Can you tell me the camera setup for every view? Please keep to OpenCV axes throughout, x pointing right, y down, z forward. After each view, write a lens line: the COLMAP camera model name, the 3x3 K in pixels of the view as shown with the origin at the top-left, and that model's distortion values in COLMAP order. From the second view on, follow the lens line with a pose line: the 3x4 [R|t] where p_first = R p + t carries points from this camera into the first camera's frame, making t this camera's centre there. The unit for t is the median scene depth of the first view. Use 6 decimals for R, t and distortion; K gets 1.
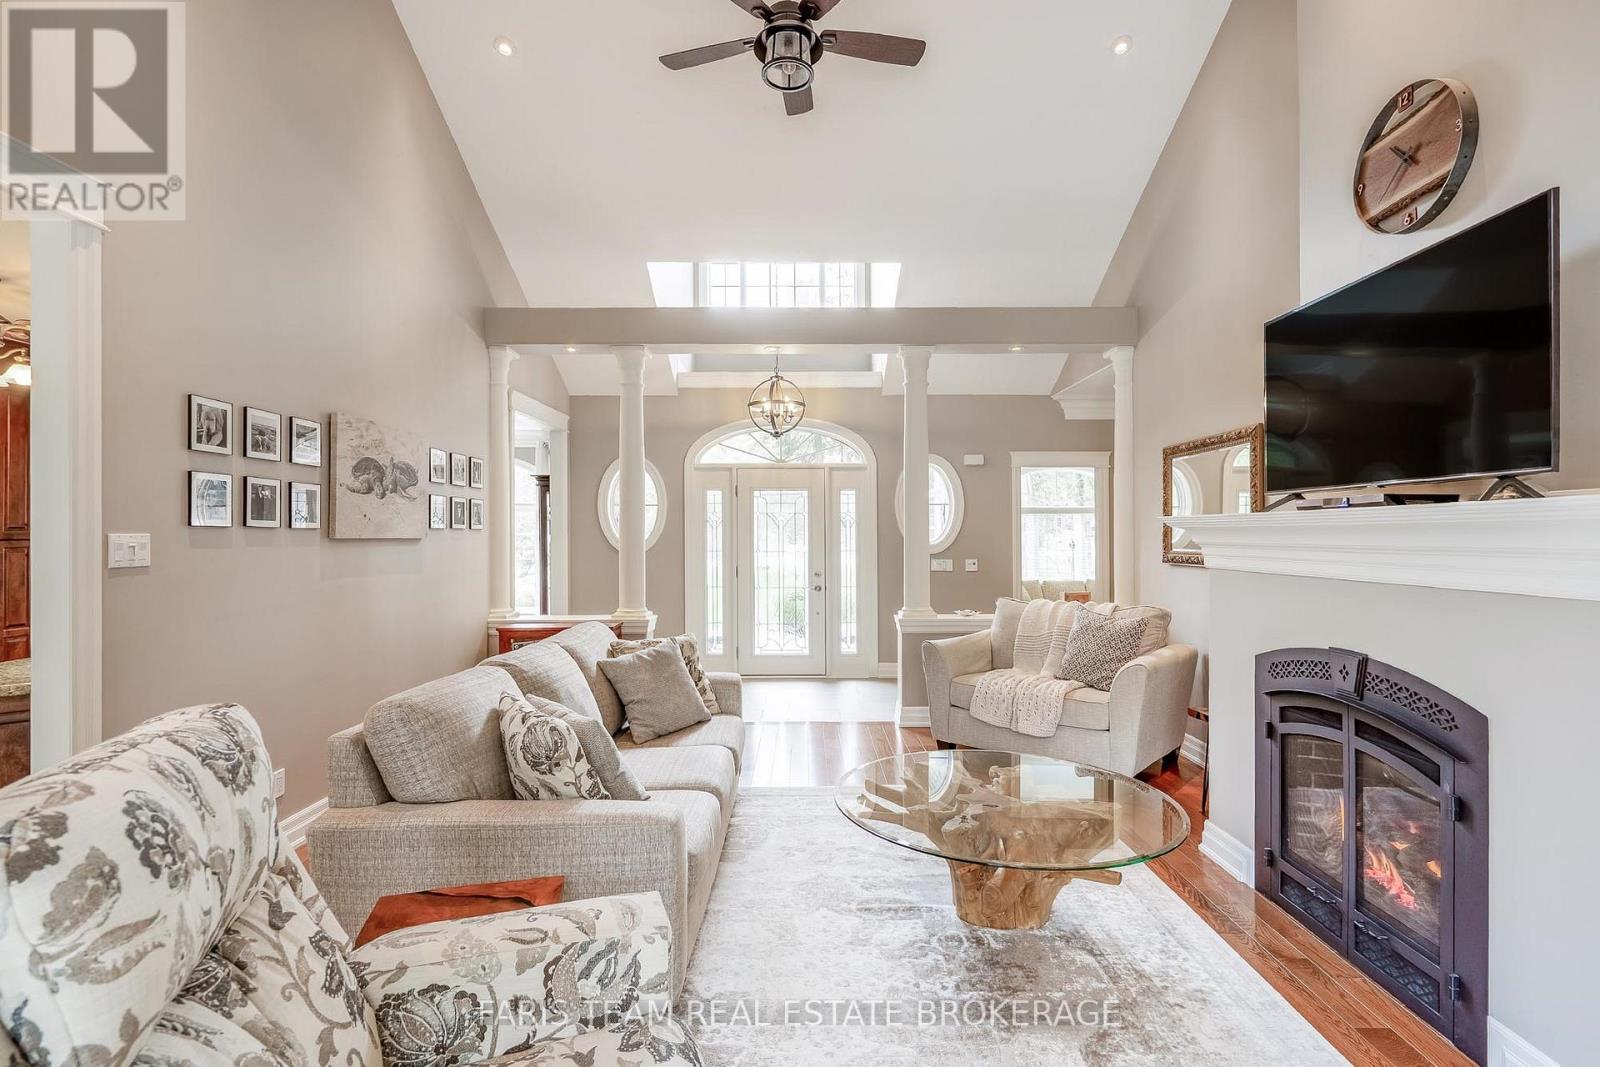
lens RADIAL K [[754.5, 0, 799.9], [0, 754.5, 540.1], [0, 0, 1]] dist [0.002121, -0.000341]
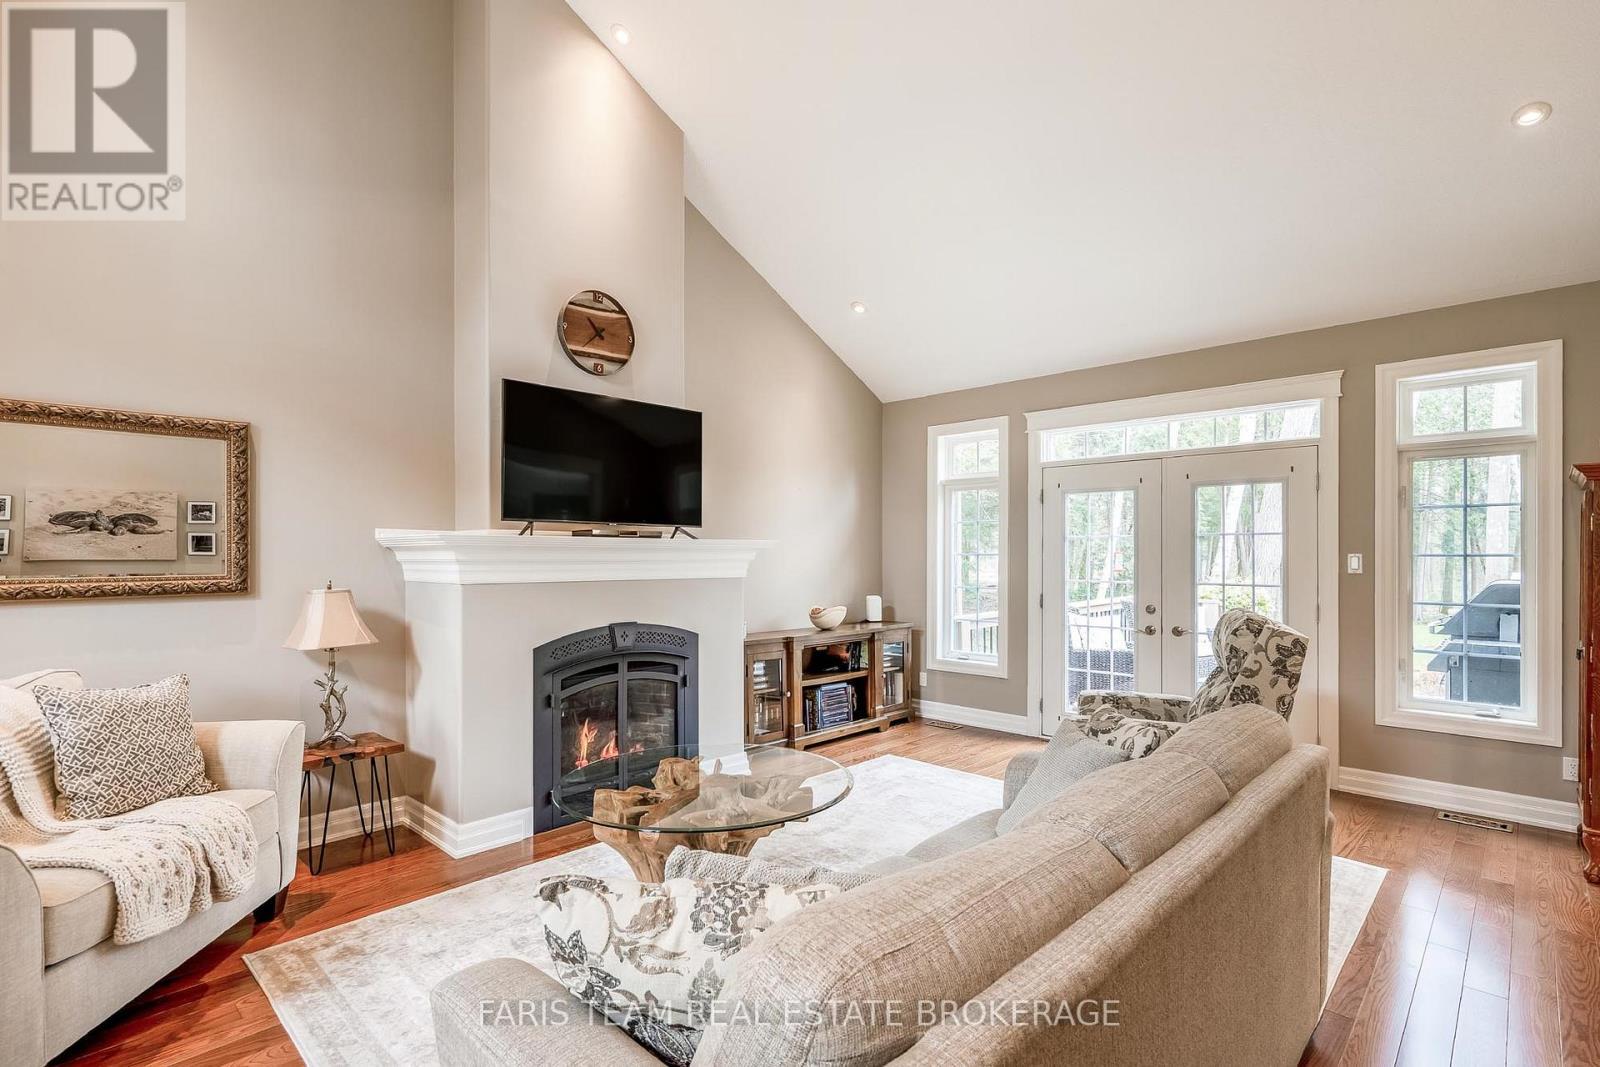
lens RADIAL K [[754.5, 0, 789.1], [0, 754.5, 541.5], [0, 0, 1]] dist [0.002121, -0.000341]
pose [[-0.714396, 0.007359, 0.699703, -0.684173], [-0.002786, 0.999907, -0.013361, -0.011697], [-0.699736, -0.011494, -0.714309, 1.889733]]
